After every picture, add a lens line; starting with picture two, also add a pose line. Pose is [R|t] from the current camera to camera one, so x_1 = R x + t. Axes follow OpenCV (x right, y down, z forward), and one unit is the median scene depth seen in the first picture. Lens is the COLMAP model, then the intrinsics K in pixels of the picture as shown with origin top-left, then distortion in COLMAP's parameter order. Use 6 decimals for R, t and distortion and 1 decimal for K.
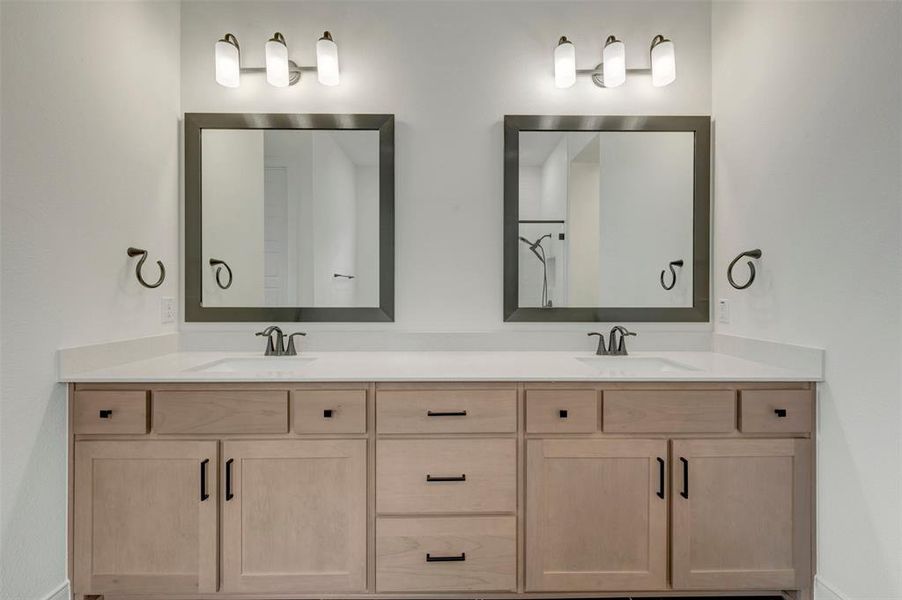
lens RADIAL K [[358.9, 0, 447.7], [0, 358.9, 293.4], [0, 0, 1]] dist [0.006924, 0.000187]
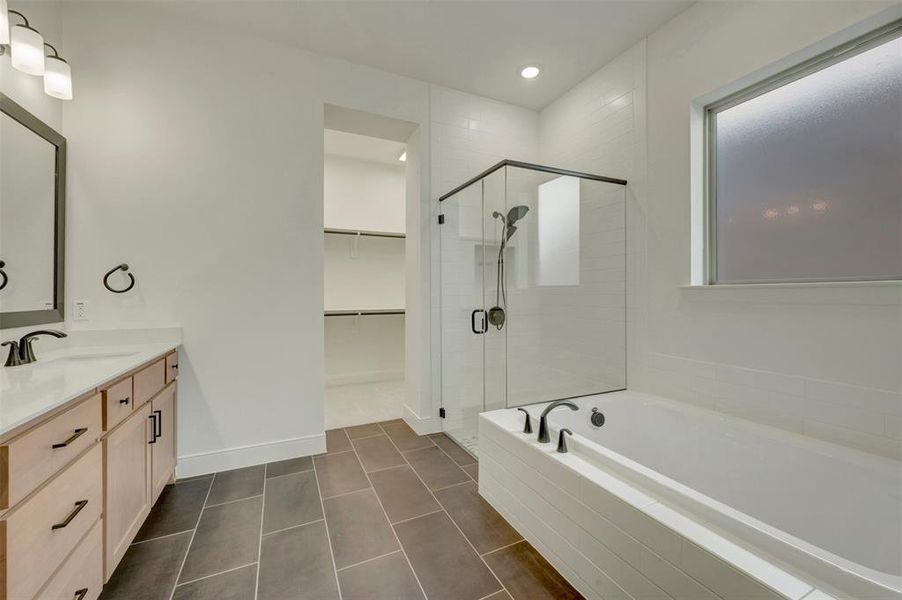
lens RADIAL K [[358.9, 0, 457.1], [0, 358.9, 293.7], [0, 0, 1]] dist [0.006924, 0.000187]
pose [[-0.421840, 0.003155, 0.906665, -0.844384], [0.006192, 0.999981, -0.000599, 0.000165], [-0.906649, 0.005361, -0.421852, 0.389945]]
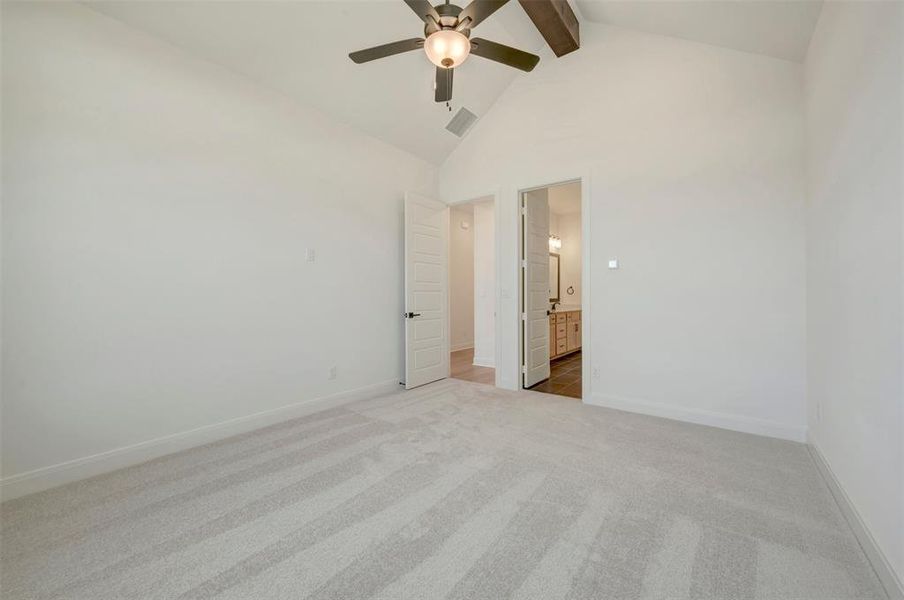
lens RADIAL K [[359.7, 0, 453.3], [0, 359.7, 298.6], [0, 0, 1]] dist [0.006924, 0.000187]
pose [[0.626386, -0.005624, 0.779493, -3.626558], [0.012304, 0.999921, -0.002673, 0.038493], [-0.779416, 0.011265, 0.626405, -0.747660]]
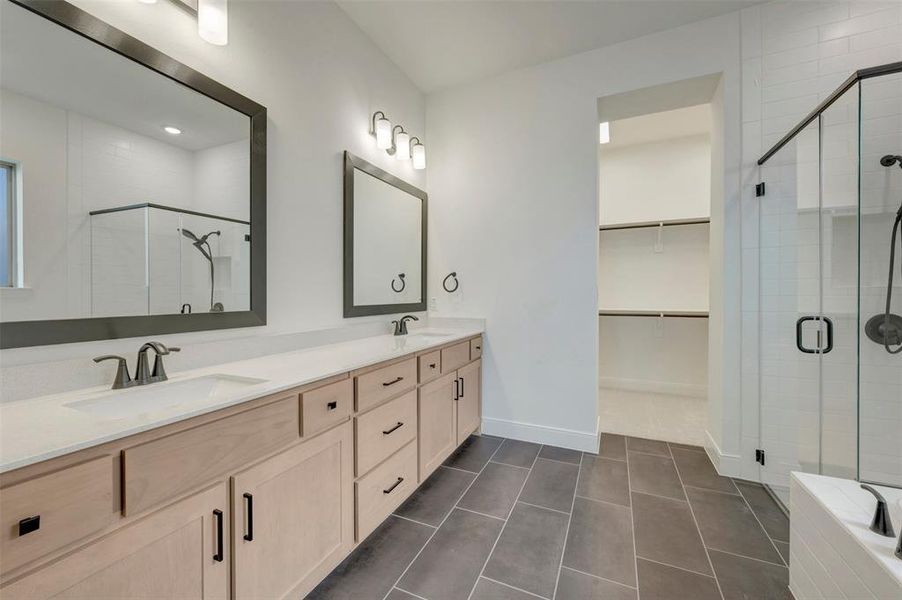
lens RADIAL K [[358.9, 0, 454.2], [0, 358.9, 296.8], [0, 0, 1]] dist [0.006924, 0.000187]
pose [[0.421461, -0.007556, 0.906815, -0.836919], [0.004263, 0.999971, 0.006352, 0.000395], [-0.906836, 0.001189, 0.421481, 0.151859]]
